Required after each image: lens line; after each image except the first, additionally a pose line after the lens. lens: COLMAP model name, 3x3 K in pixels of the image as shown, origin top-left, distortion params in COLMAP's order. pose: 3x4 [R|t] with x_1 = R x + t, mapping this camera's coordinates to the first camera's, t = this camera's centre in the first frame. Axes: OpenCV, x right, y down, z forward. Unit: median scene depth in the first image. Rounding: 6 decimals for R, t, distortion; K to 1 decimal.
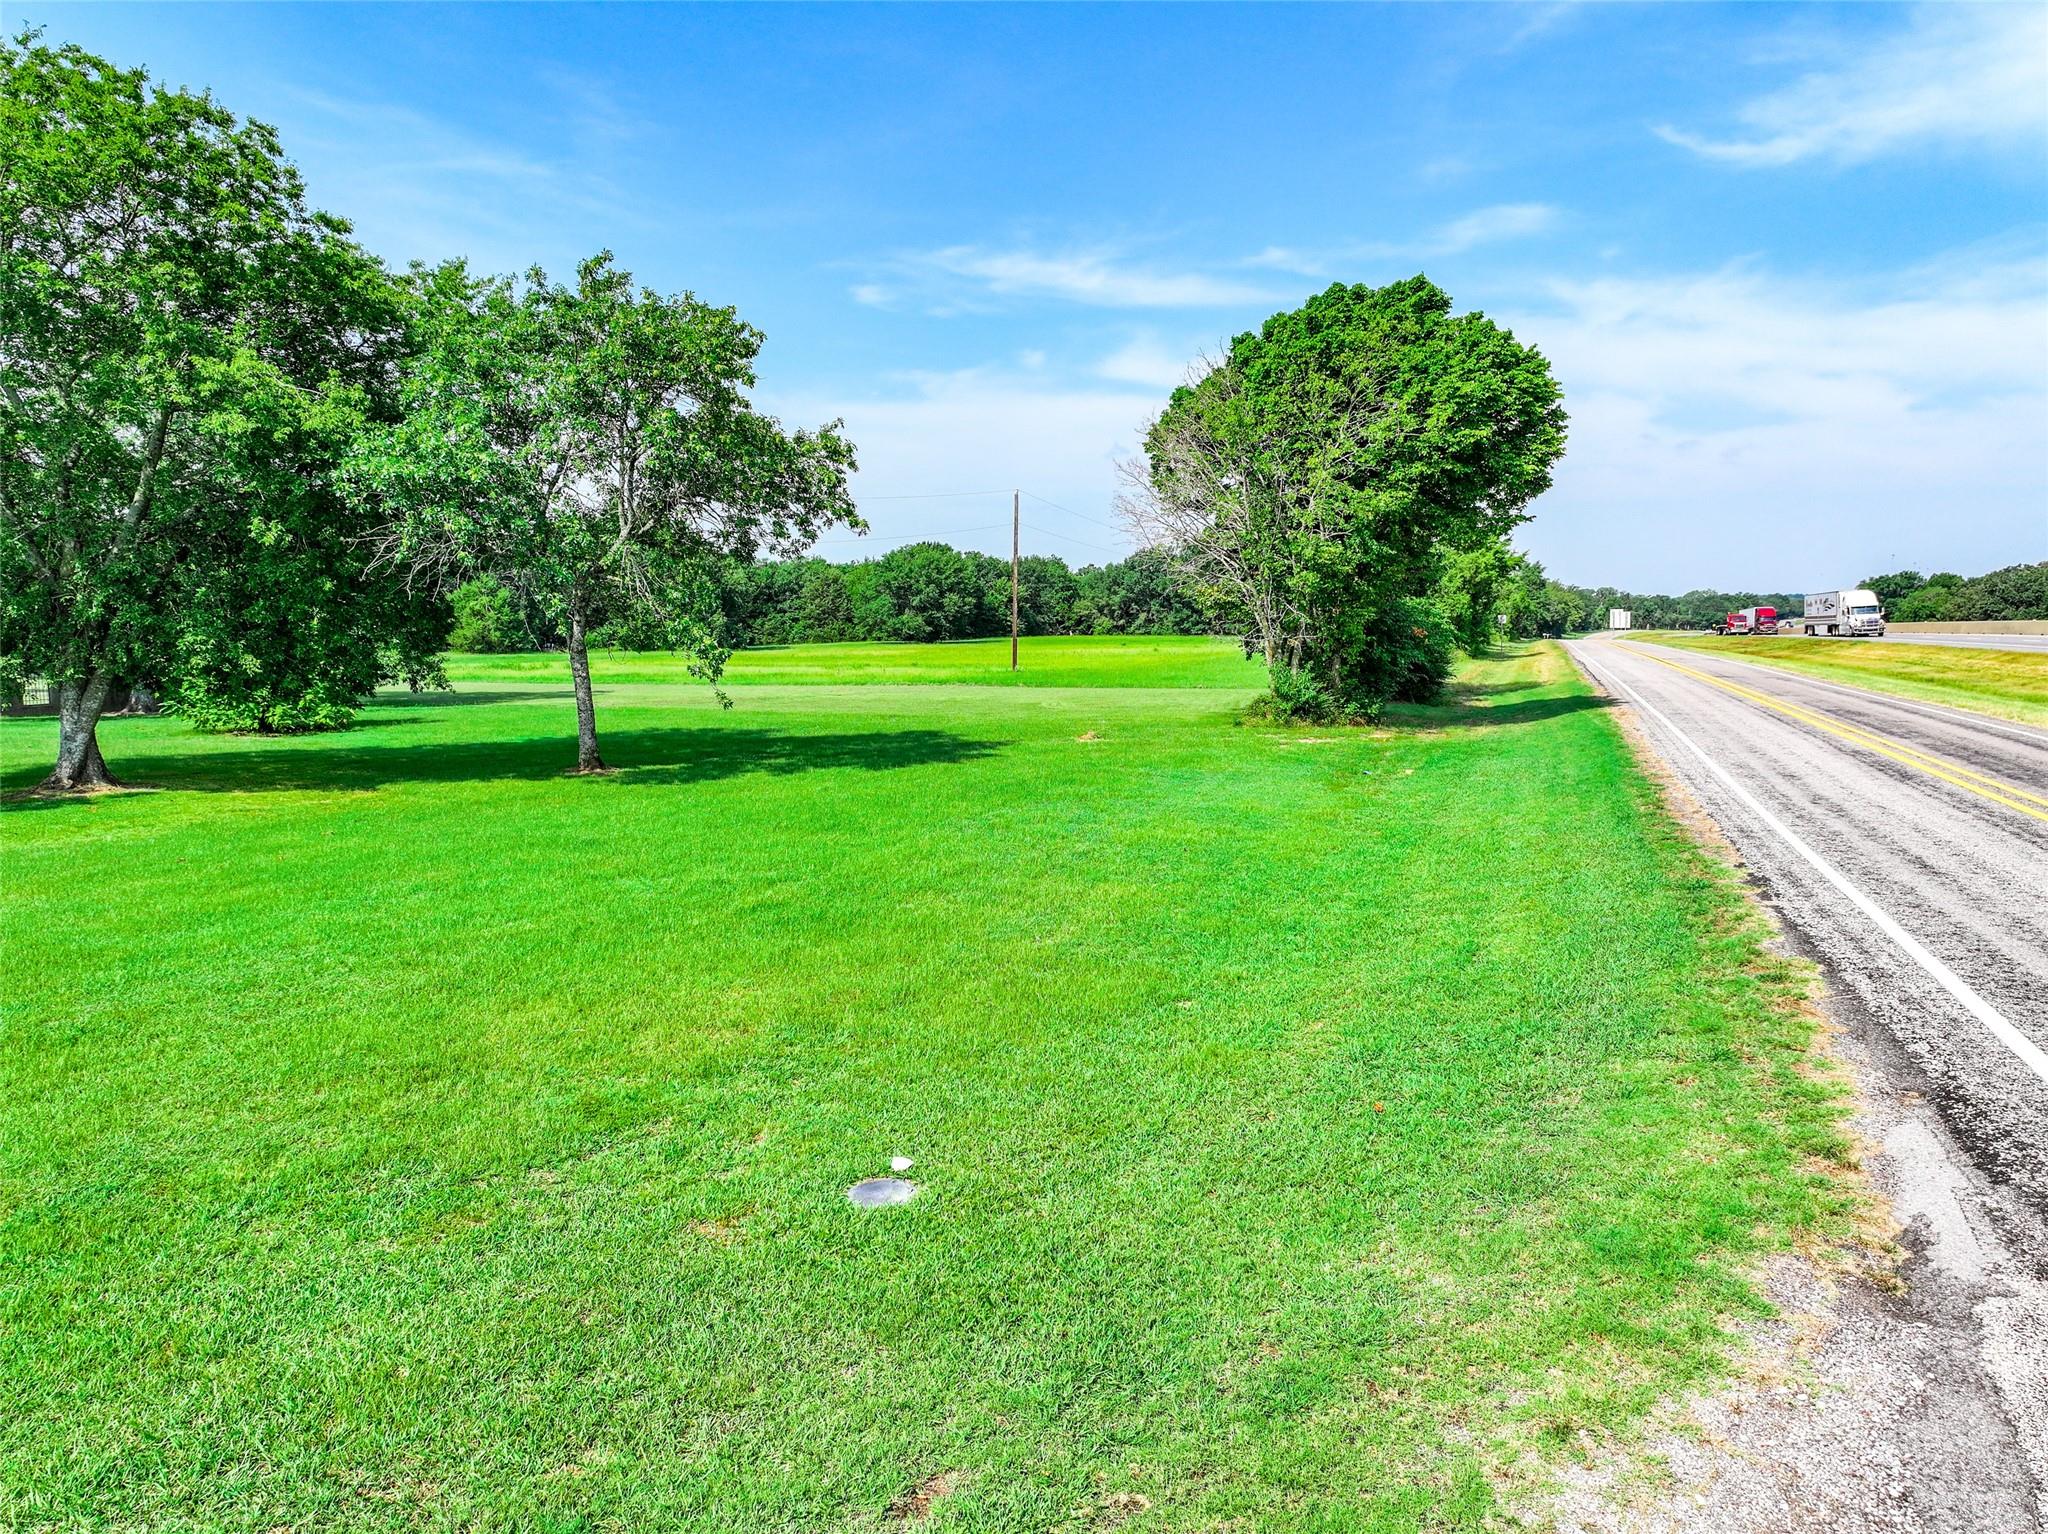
lens RADIAL K [[1449.0, 0, 1024.0], [0, 1449.0, 767.0], [0, 0, 1]] dist [-0.003040, 0.034172]
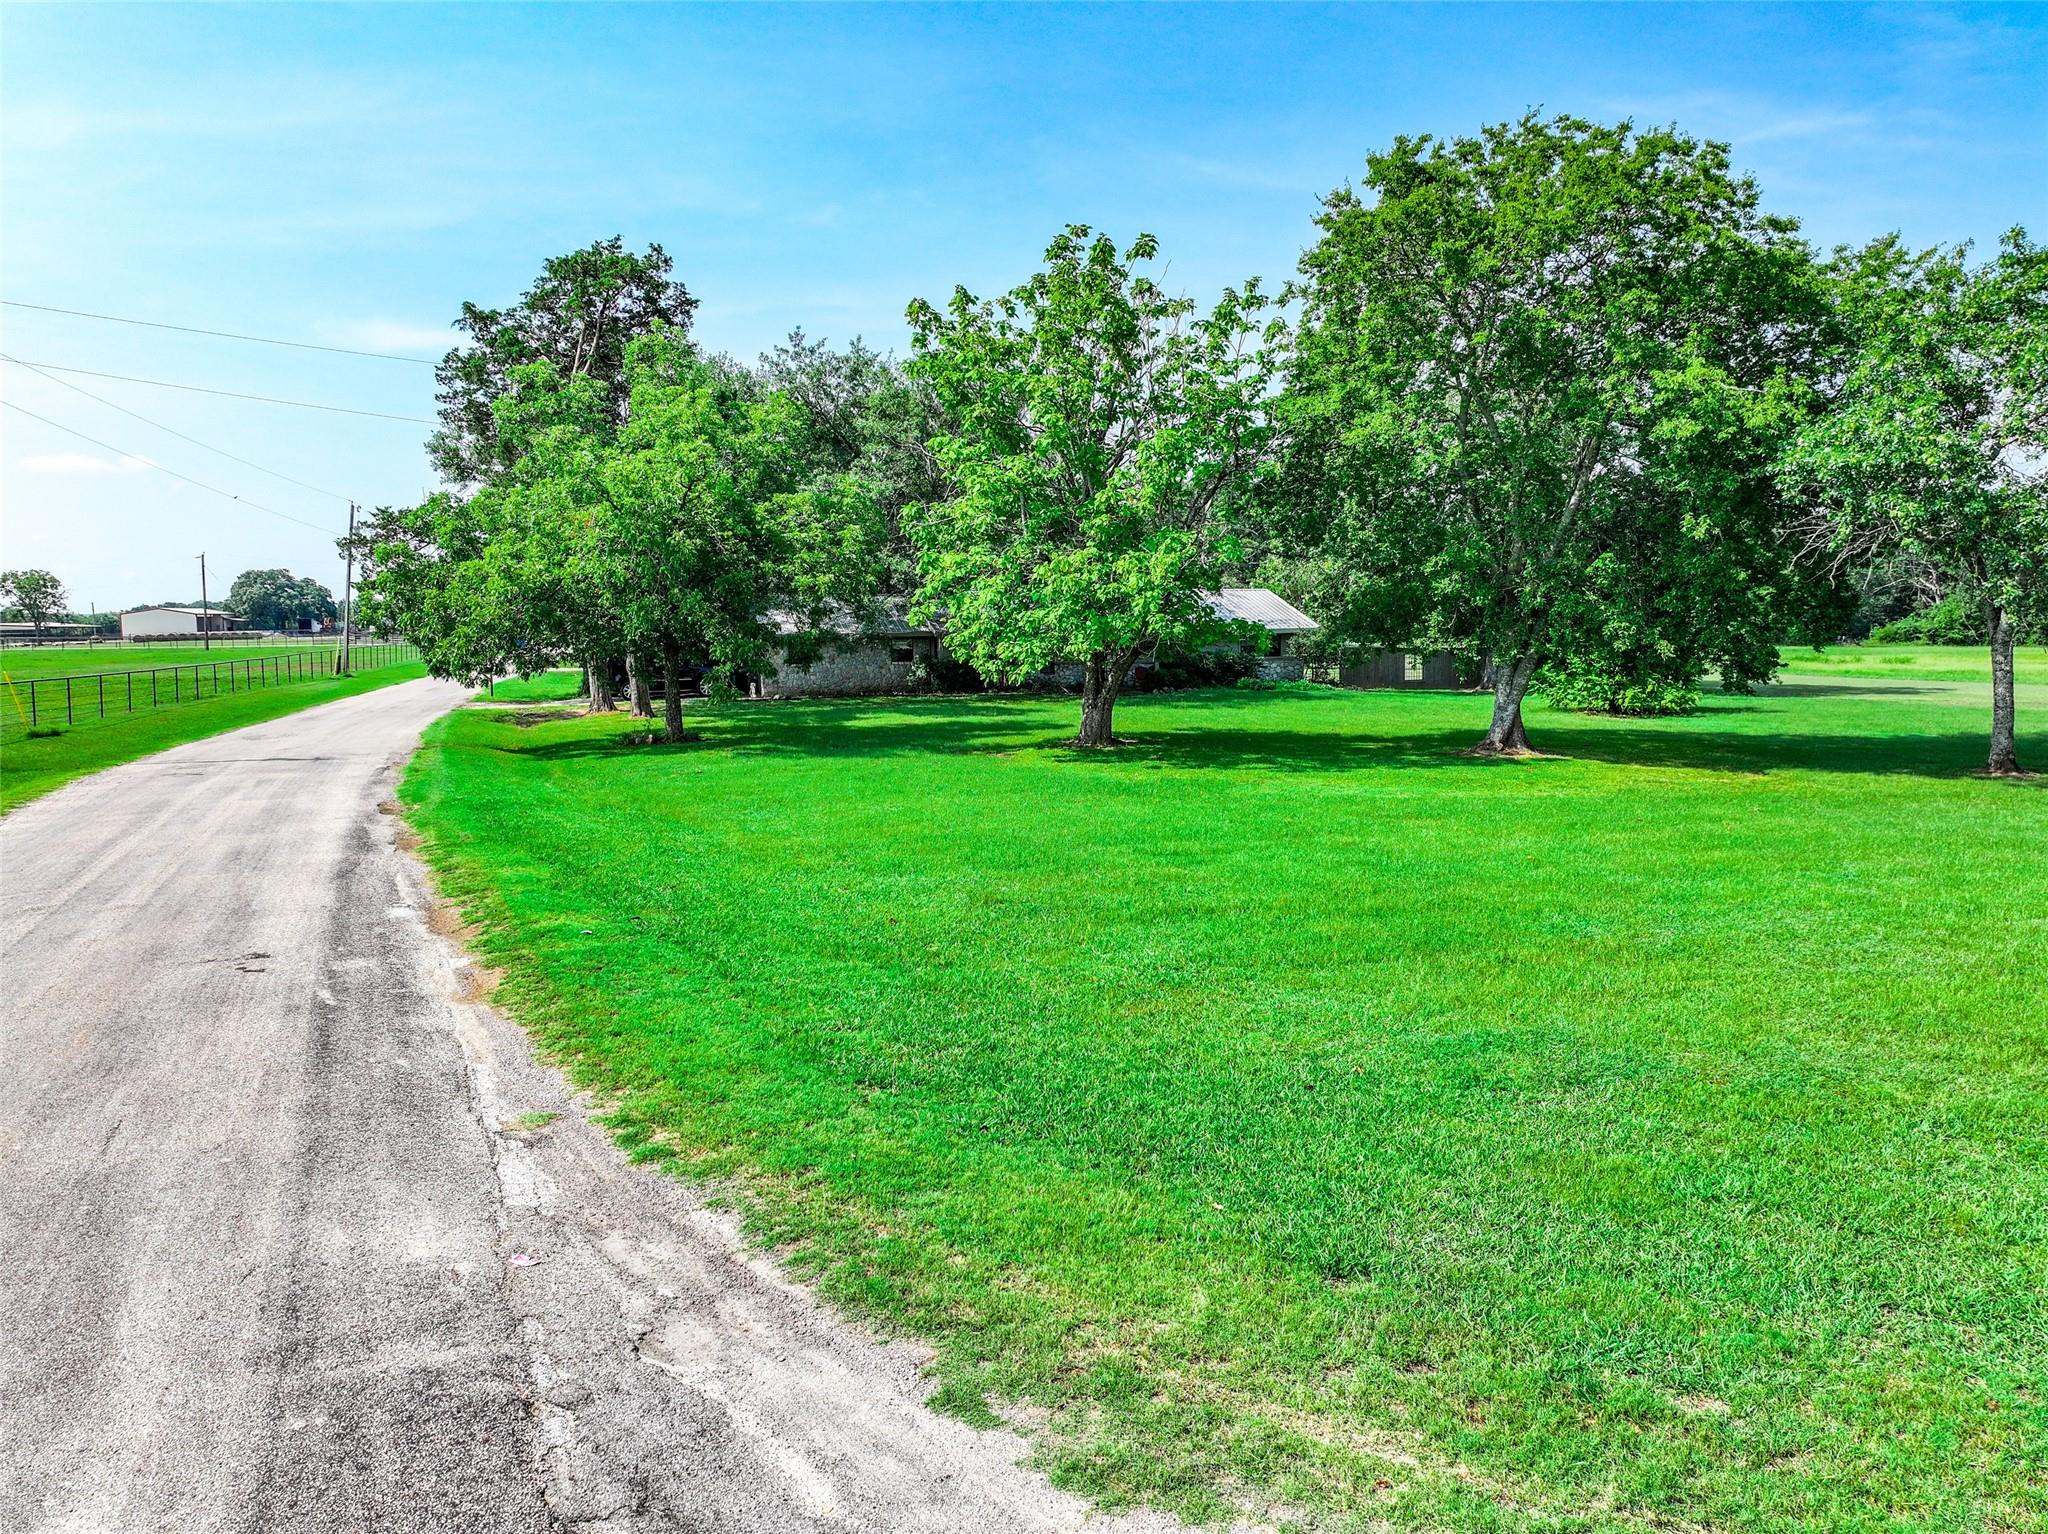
lens RADIAL K [[1449.0, 0, 1024.0], [0, 1449.0, 767.0], [0, 0, 1]] dist [-0.003040, 0.034172]
pose [[0.694229, 0.082034, -0.715064, -0.079142], [-0.077539, 0.996226, 0.039010, 0.011911], [0.715565, 0.028363, 0.697970, -0.098291]]
